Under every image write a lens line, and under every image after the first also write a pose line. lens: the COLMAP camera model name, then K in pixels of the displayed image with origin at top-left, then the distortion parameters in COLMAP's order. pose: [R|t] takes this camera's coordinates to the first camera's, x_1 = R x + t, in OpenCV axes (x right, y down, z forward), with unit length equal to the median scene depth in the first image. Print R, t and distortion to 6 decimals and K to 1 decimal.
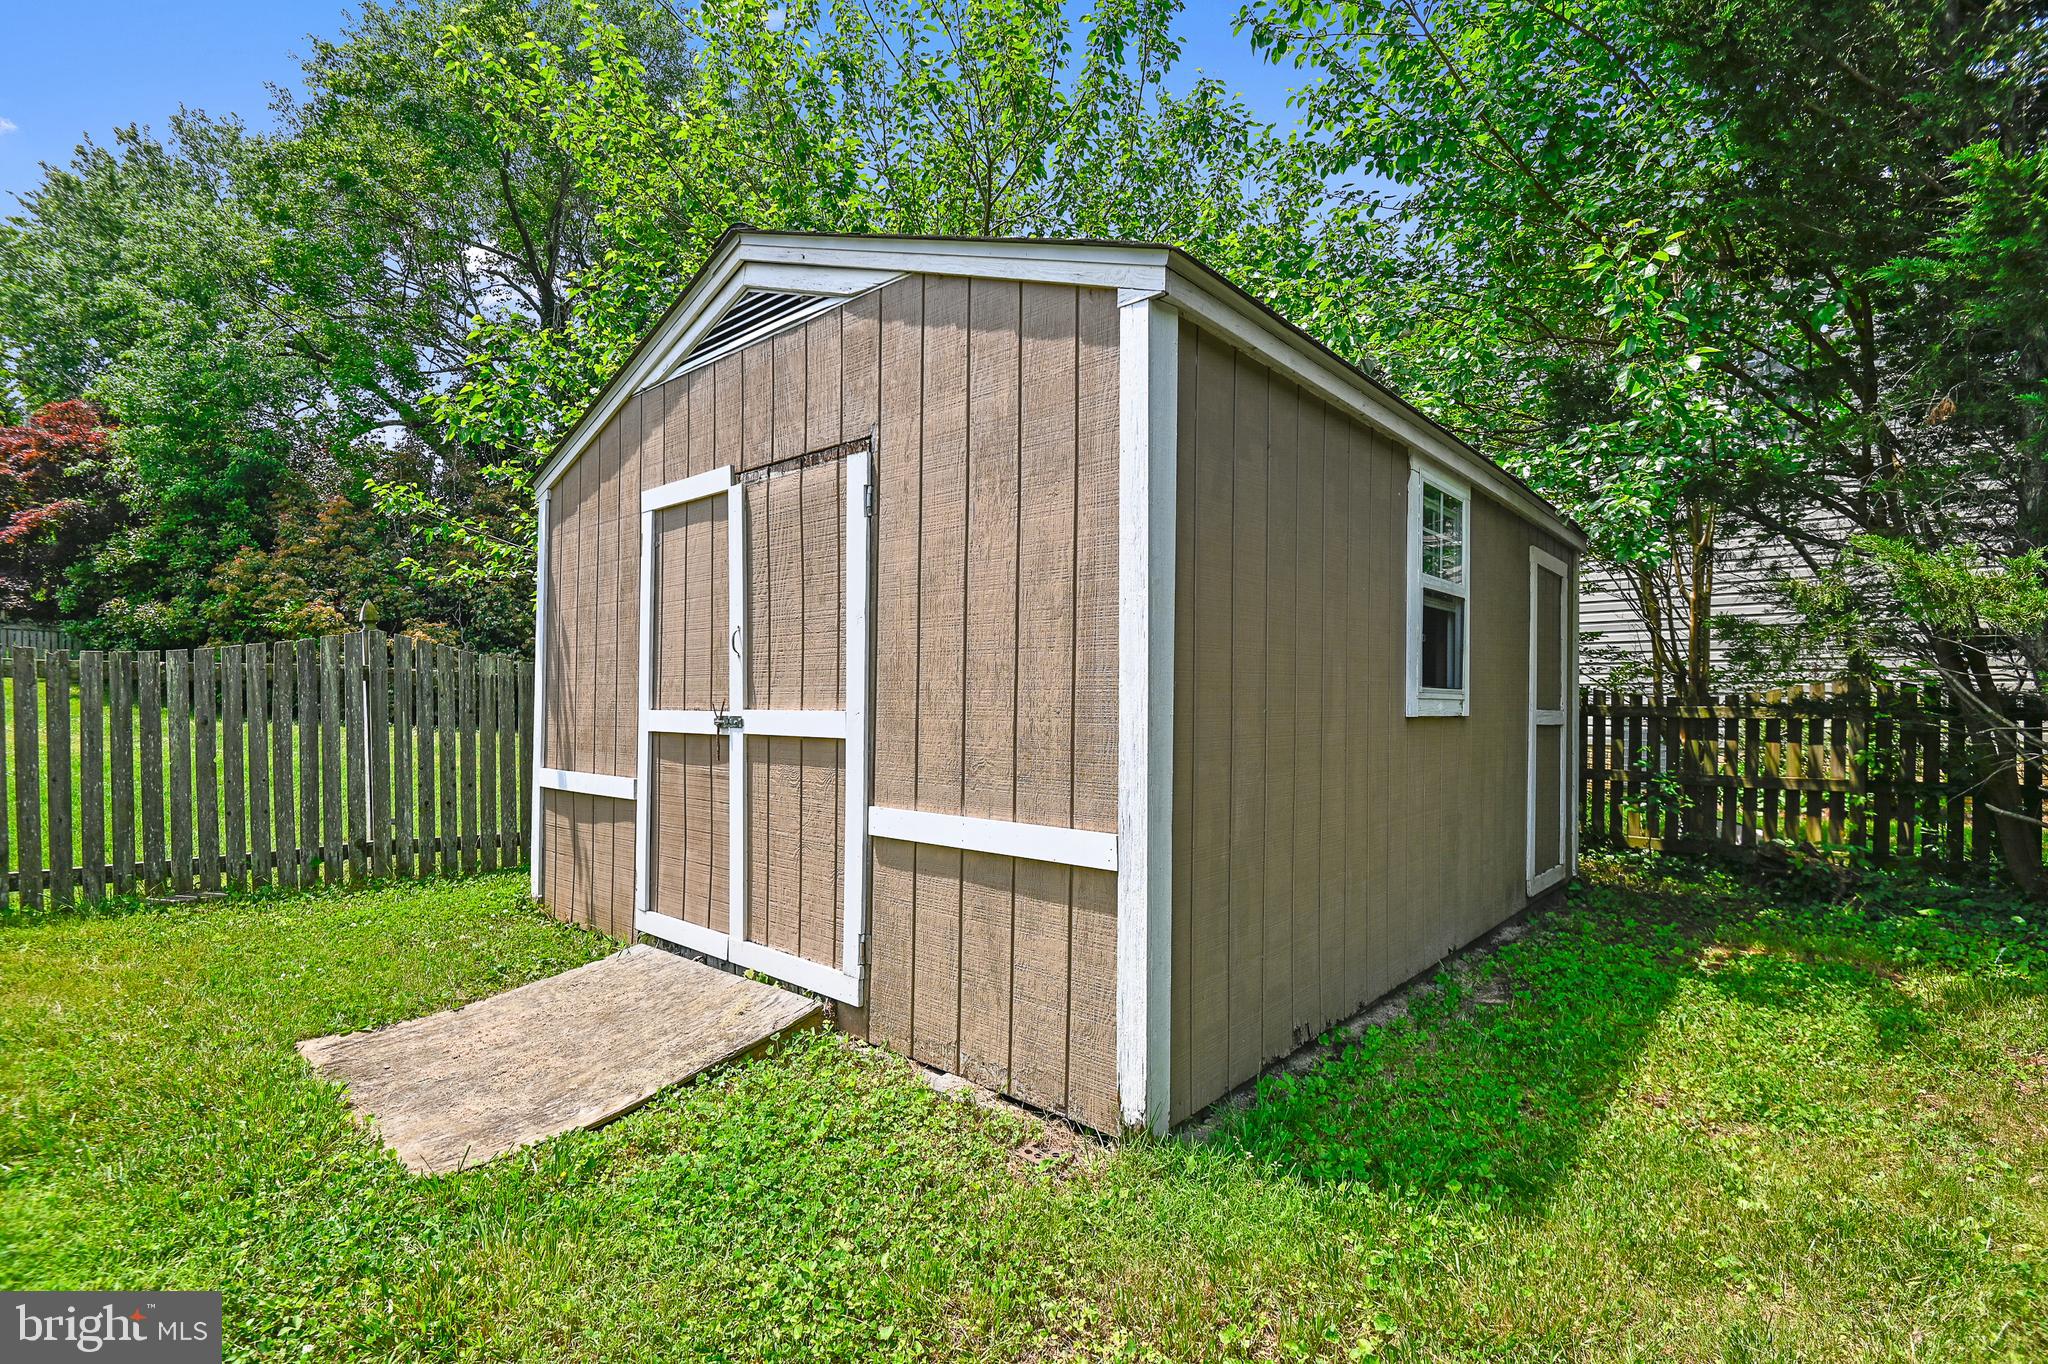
lens RADIAL K [[957.2, 0, 1020.1], [0, 957.2, 697.0], [0, 0, 1]] dist [-0.001949, -0.020328]
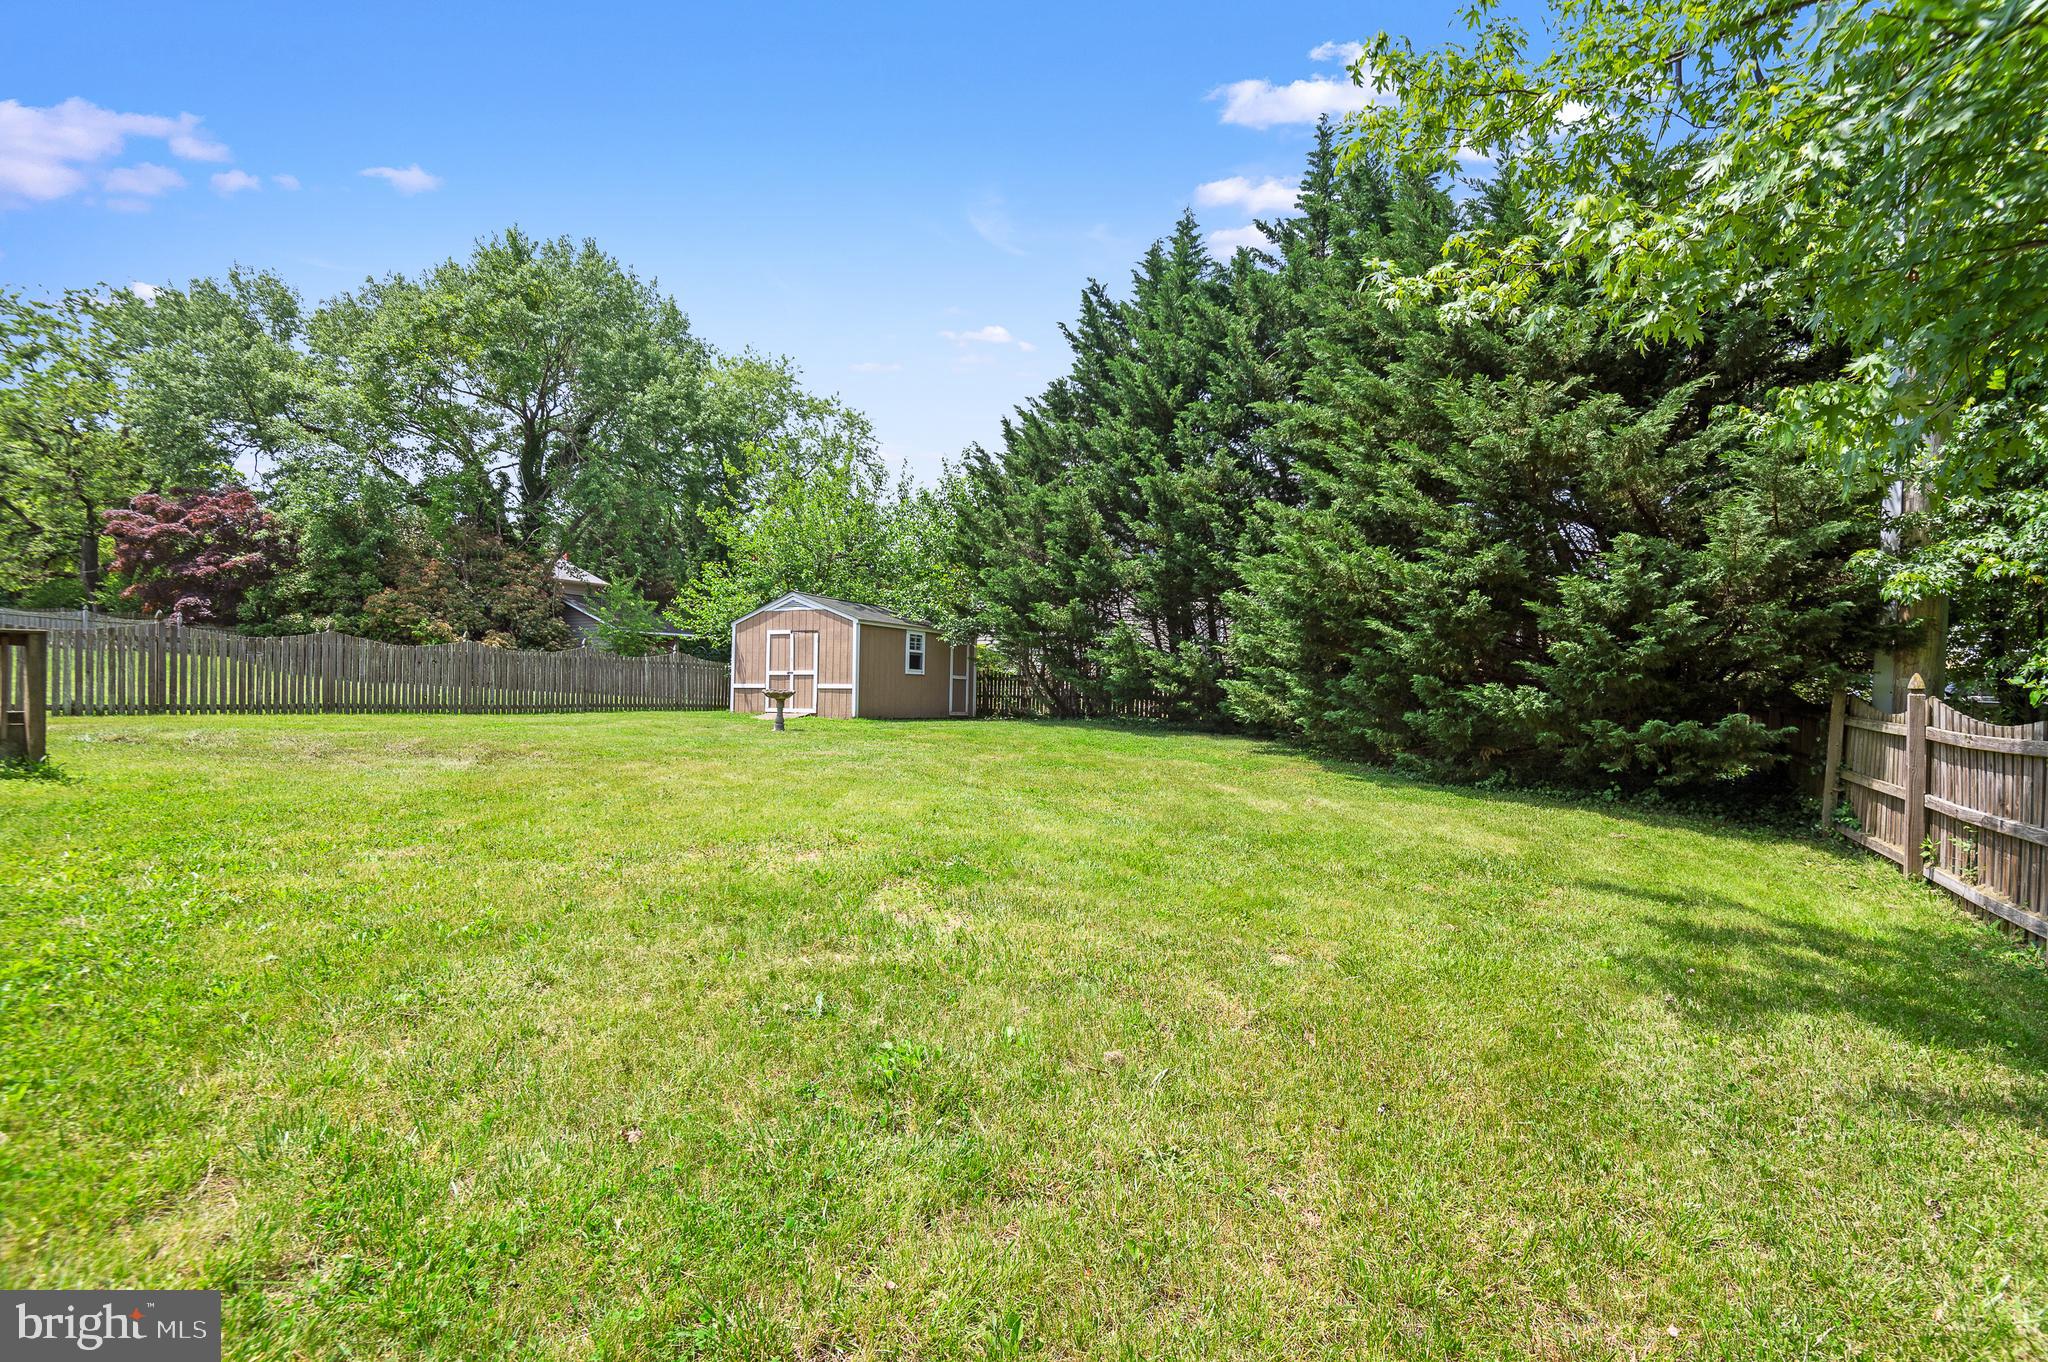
lens RADIAL K [[957.2, 0, 1020.1], [0, 957.2, 696.0], [0, 0, 1]] dist [-0.001949, -0.020328]
pose [[0.976795, 0.010842, 0.213901, -0.180170], [-0.011553, 0.999931, 0.002074, 0.147254], [-0.213864, -0.004497, 0.976853, -5.303147]]
